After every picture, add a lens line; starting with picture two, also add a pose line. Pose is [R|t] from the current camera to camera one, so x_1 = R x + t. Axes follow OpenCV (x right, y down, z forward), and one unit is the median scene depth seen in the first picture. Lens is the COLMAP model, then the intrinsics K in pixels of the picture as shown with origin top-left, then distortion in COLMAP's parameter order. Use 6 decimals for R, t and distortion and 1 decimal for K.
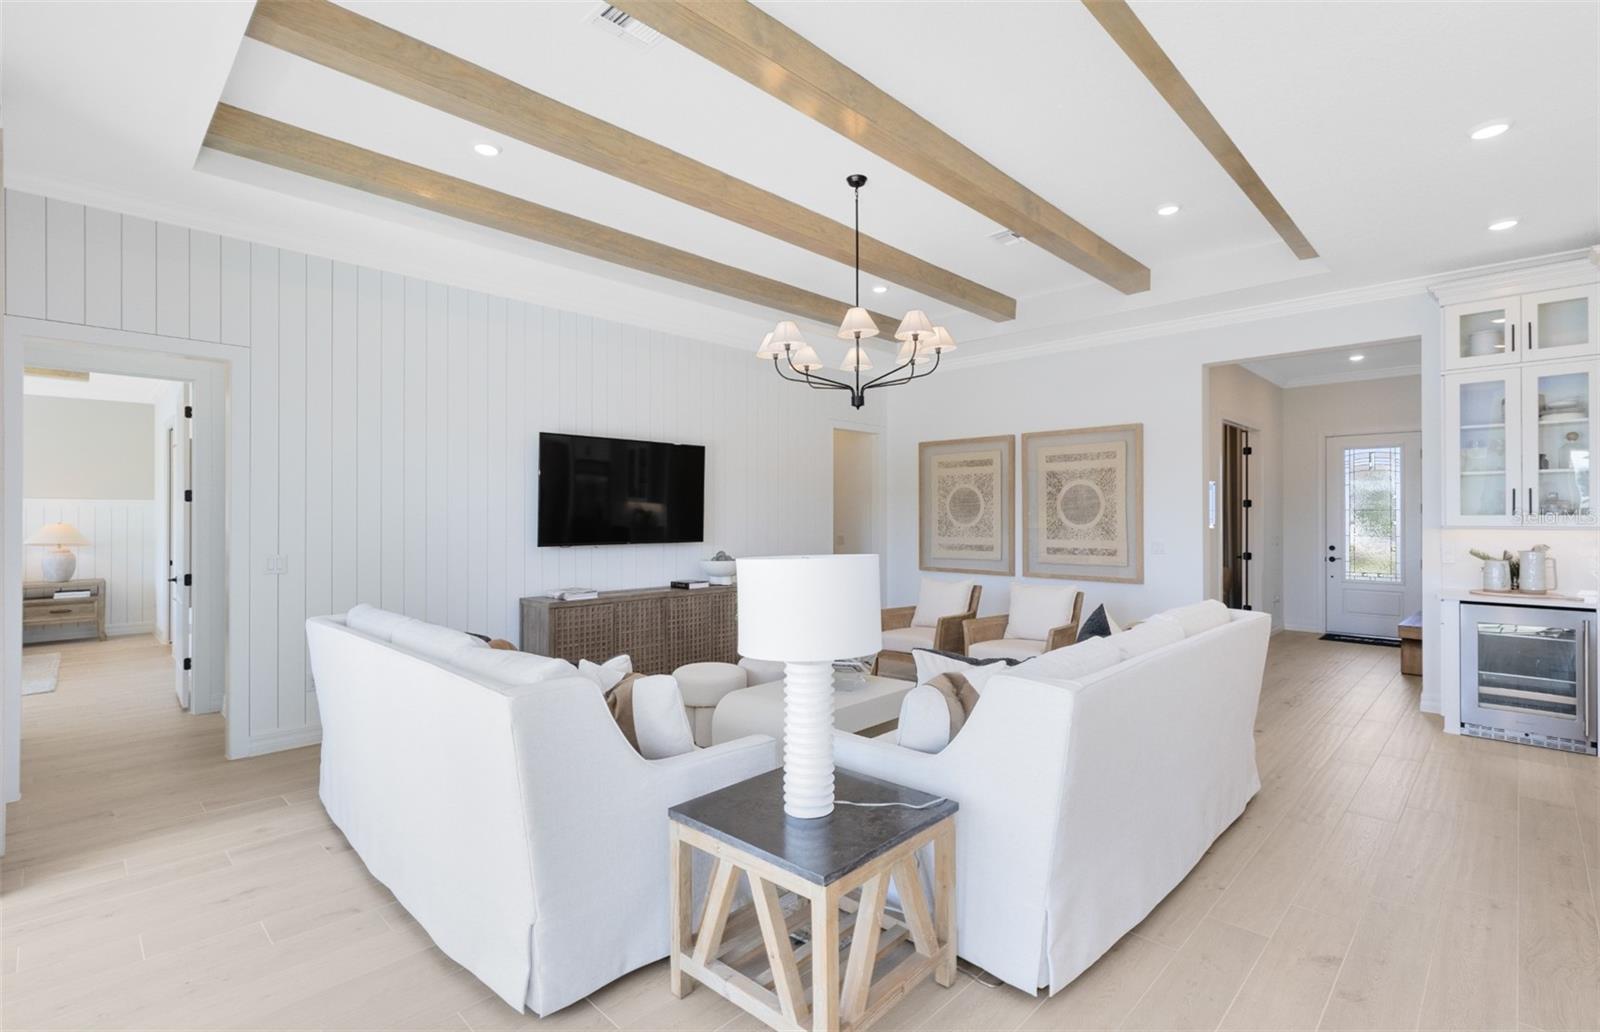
lens RADIAL K [[722.2, 0, 808.8], [0, 722.2, 520.2], [0, 0, 1]] dist [0.008716, -0.001421]
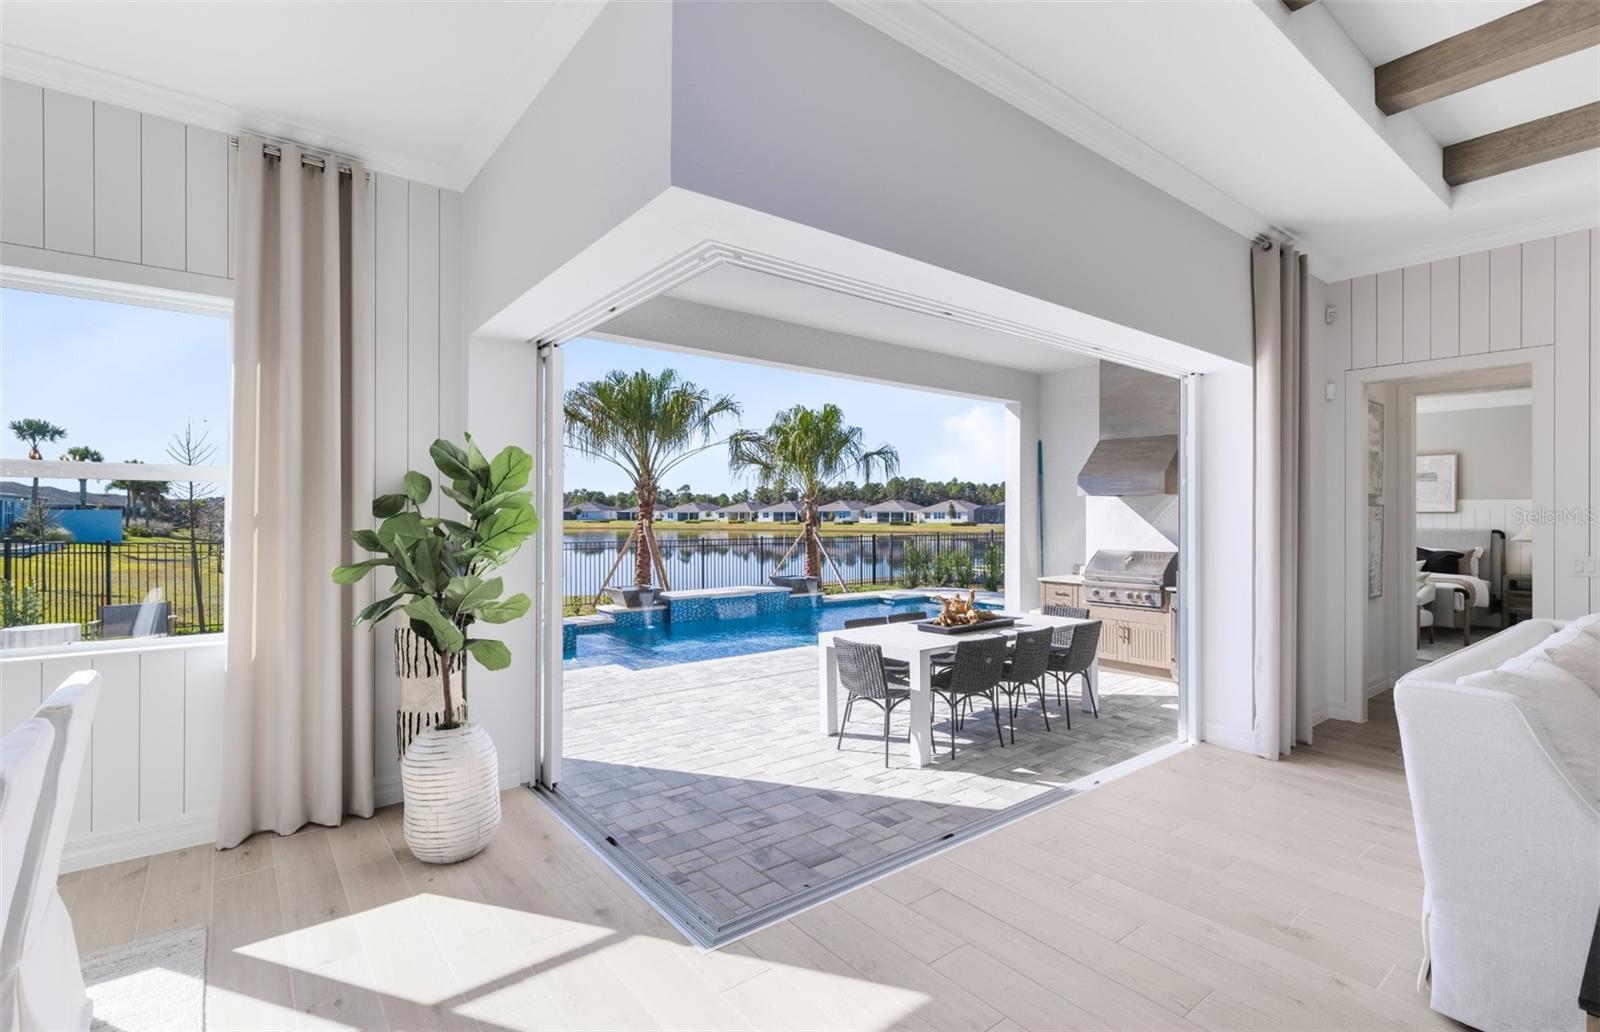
lens RADIAL K [[722.2, 0, 802.2], [0, 722.2, 512.8], [0, 0, 1]] dist [0.008716, -0.001421]
pose [[-0.135500, -0.001166, -0.990777, 0.227495], [-0.009551, 0.999954, 0.000129, 0.001123], [0.990731, 0.009480, -0.135505, 0.080874]]
